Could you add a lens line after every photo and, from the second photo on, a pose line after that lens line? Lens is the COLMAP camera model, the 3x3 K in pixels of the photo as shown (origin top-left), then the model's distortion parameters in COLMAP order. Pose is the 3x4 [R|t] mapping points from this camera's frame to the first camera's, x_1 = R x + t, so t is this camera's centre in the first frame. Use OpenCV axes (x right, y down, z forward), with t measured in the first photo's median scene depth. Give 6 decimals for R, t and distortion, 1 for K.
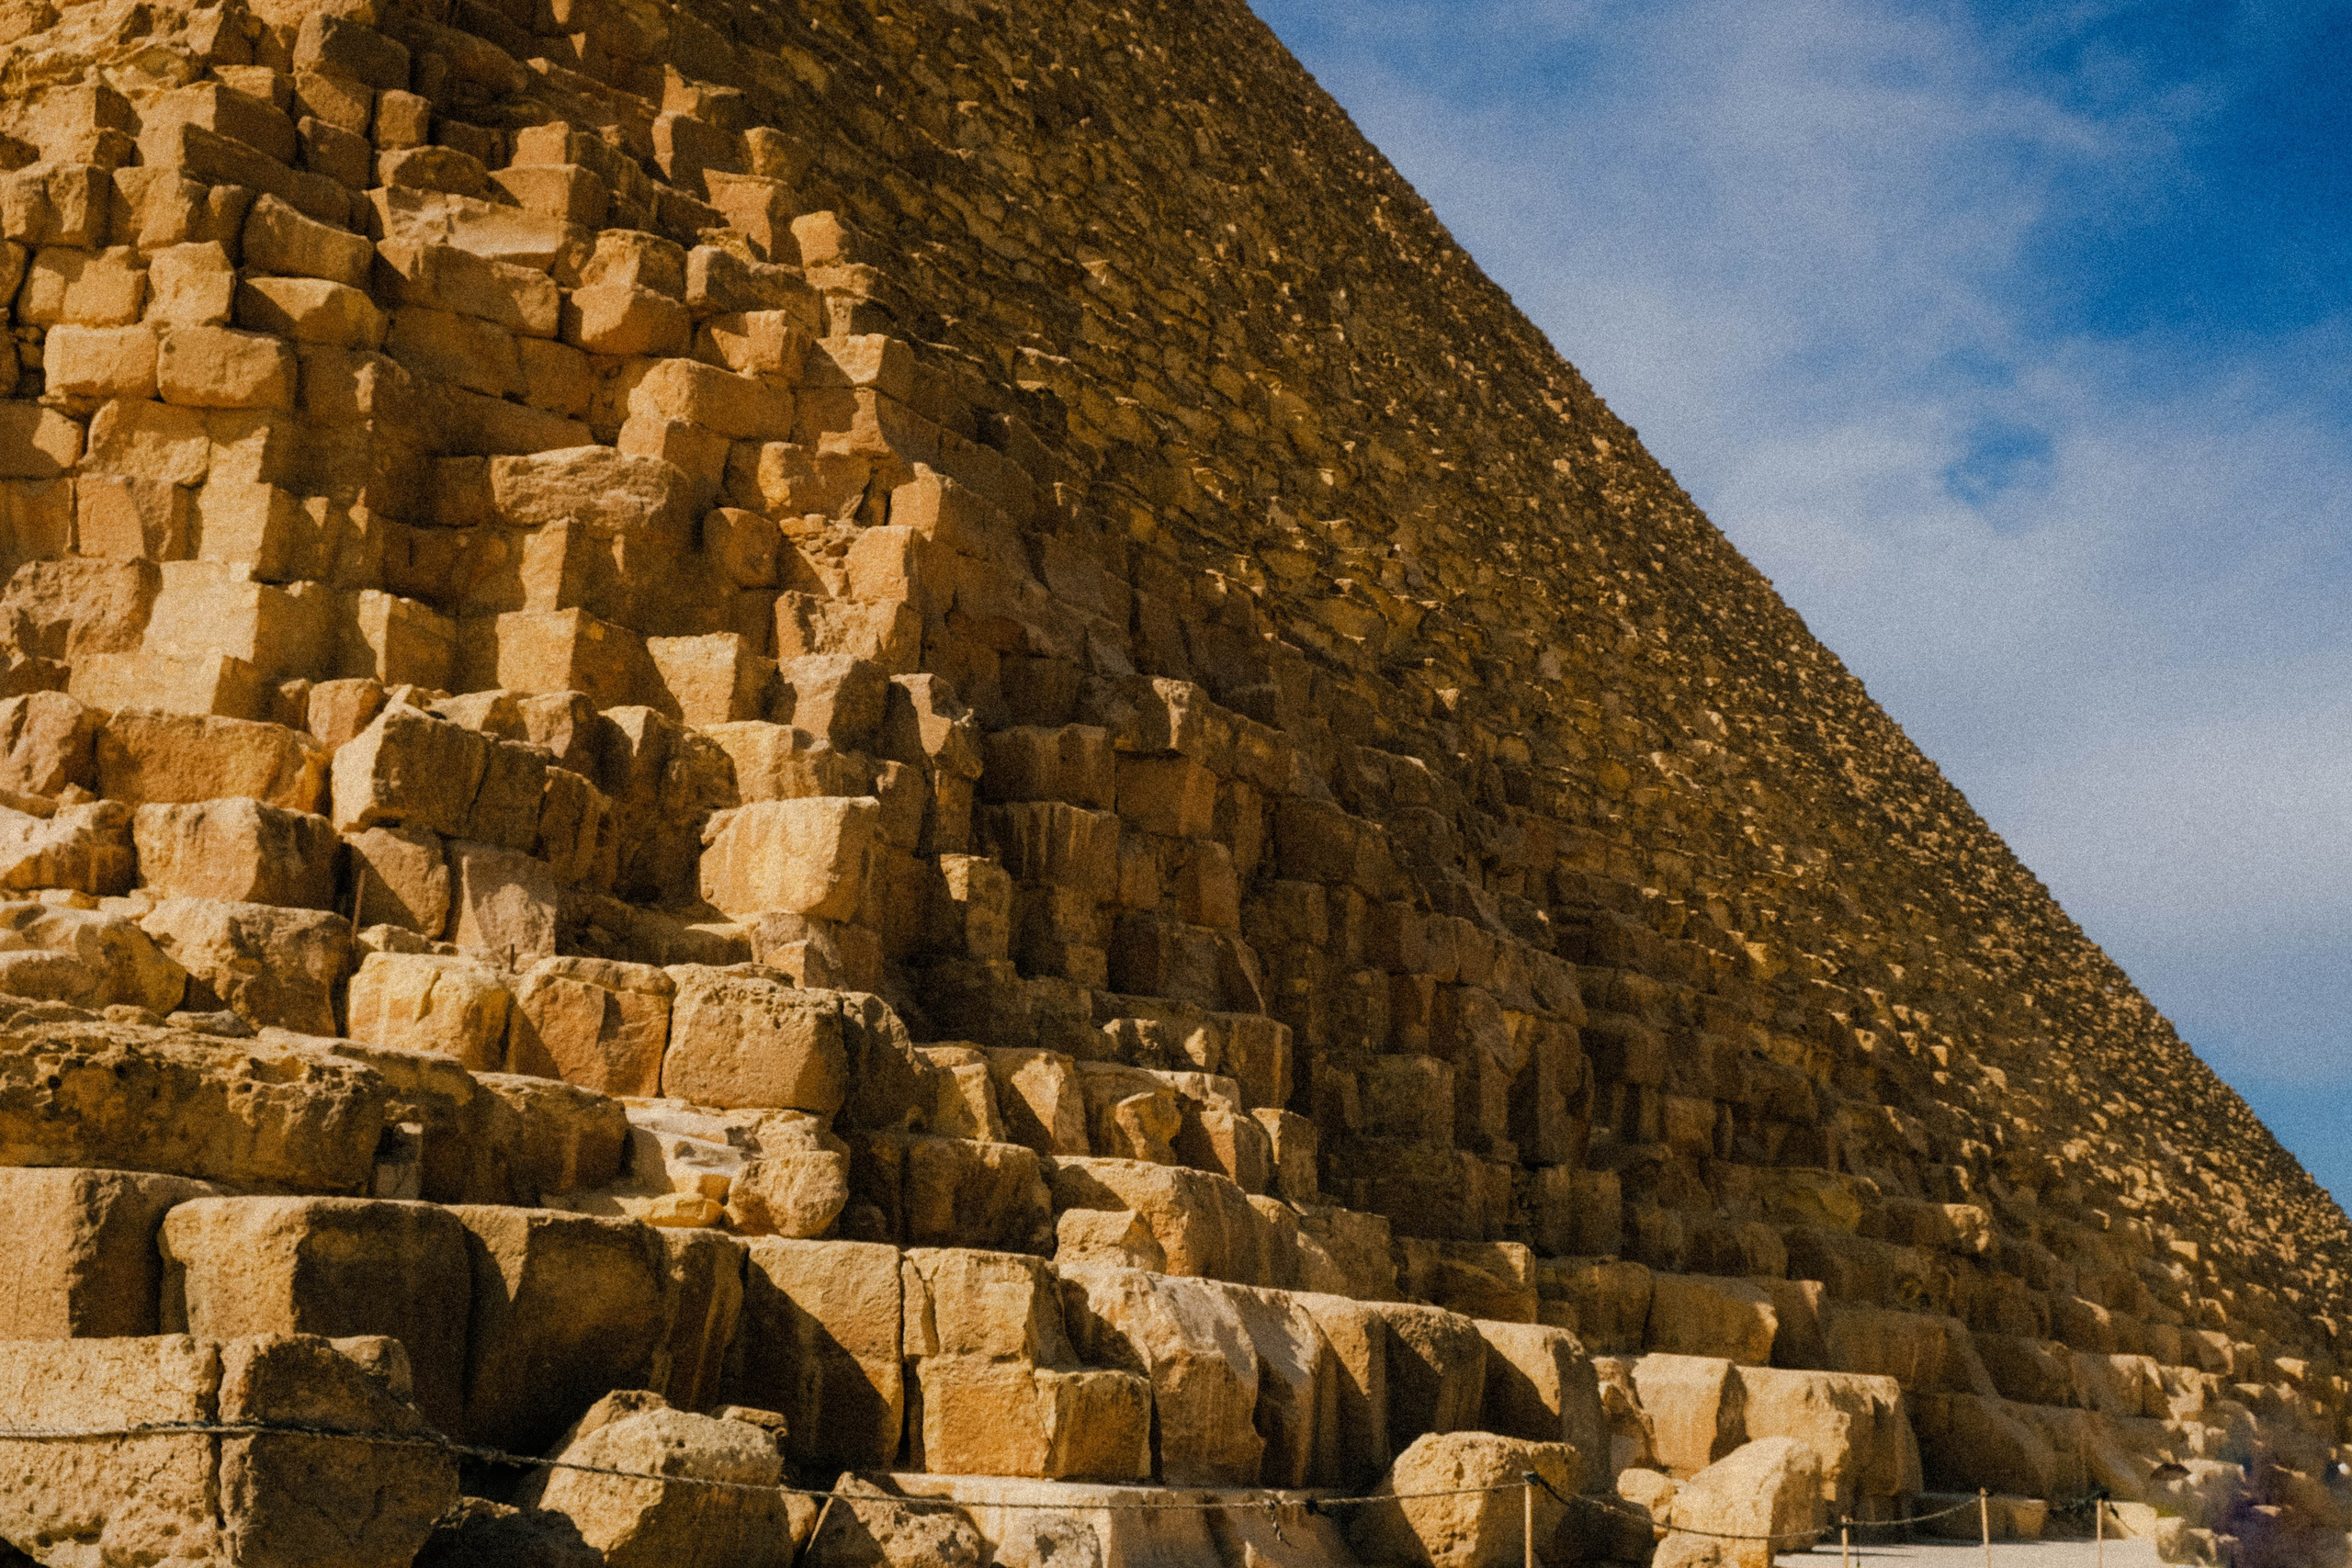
lens RADIAL K [[2723.1, 0, 1176.0], [0, 2723.1, 991.7], [0, 0, 1]] dist [0.017671, 0.199329]
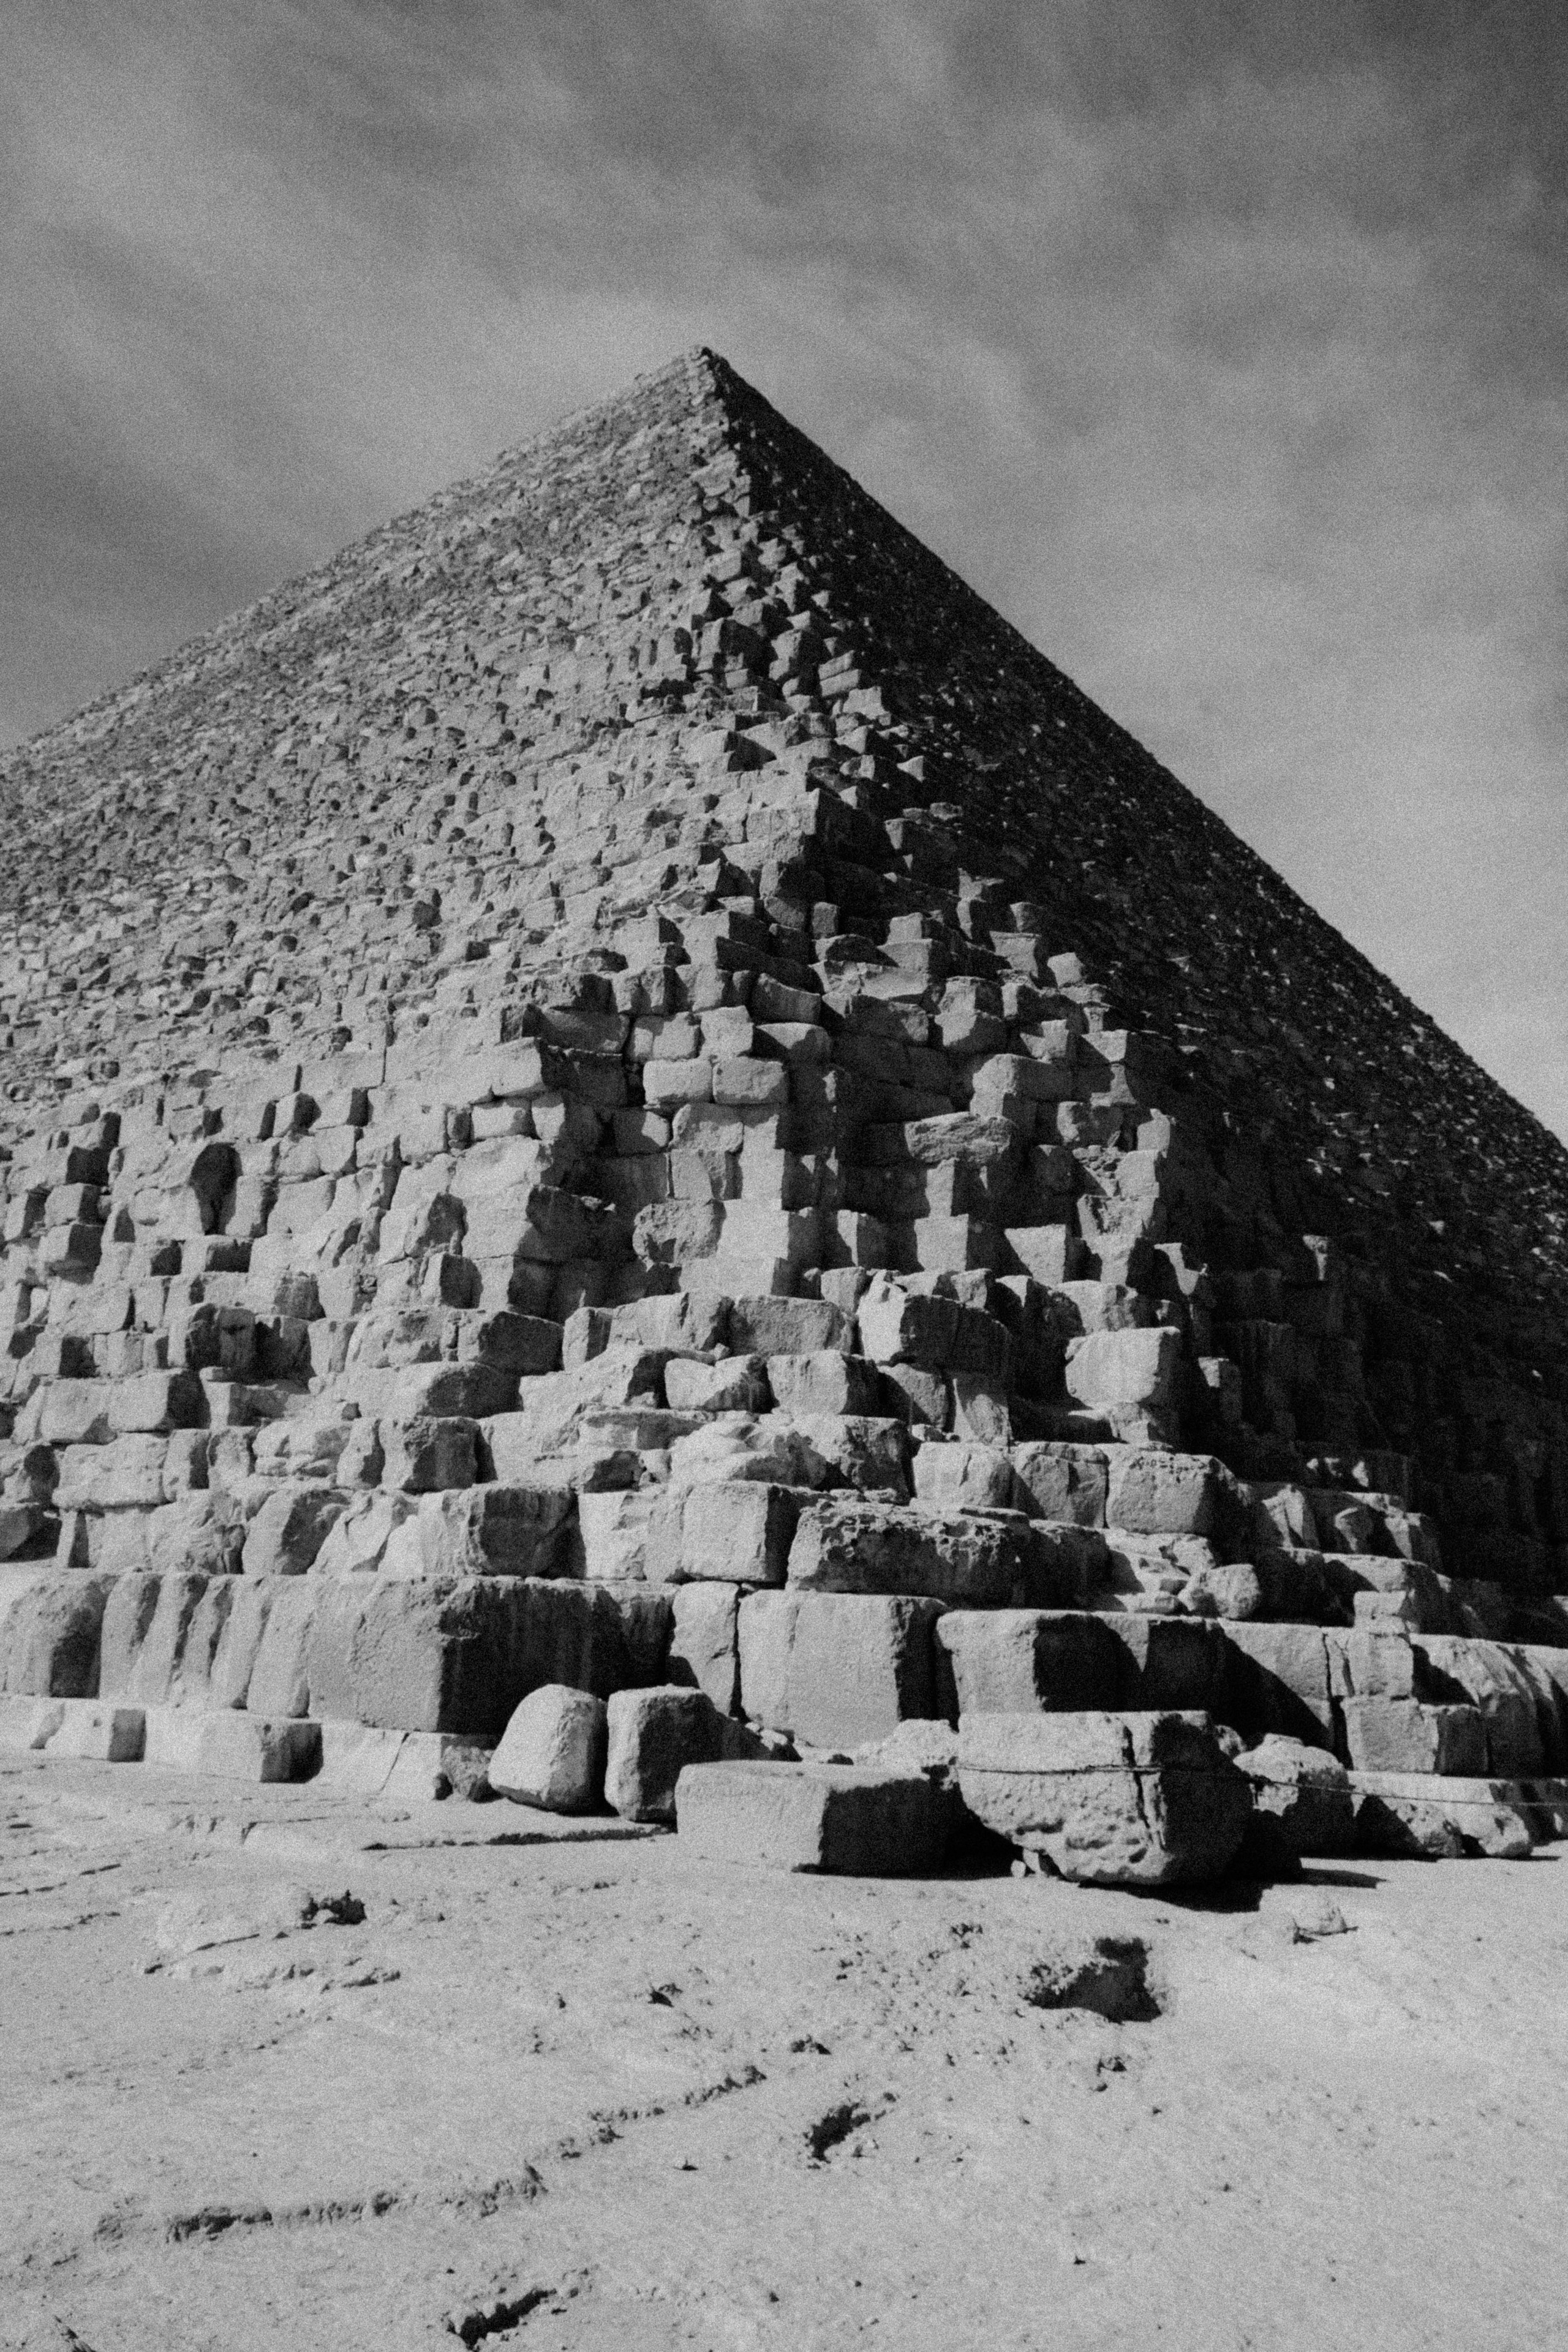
lens RADIAL K [[1826.1, 0, 782.4], [0, 1826.1, 1305.7], [0, 0, 1]] dist [0.001550, 0.223403]
pose [[0.992551, -0.038004, -0.115751, -0.205783], [0.033021, 0.998456, -0.044672, -0.041865], [0.117269, 0.040517, 0.992273, -0.085749]]
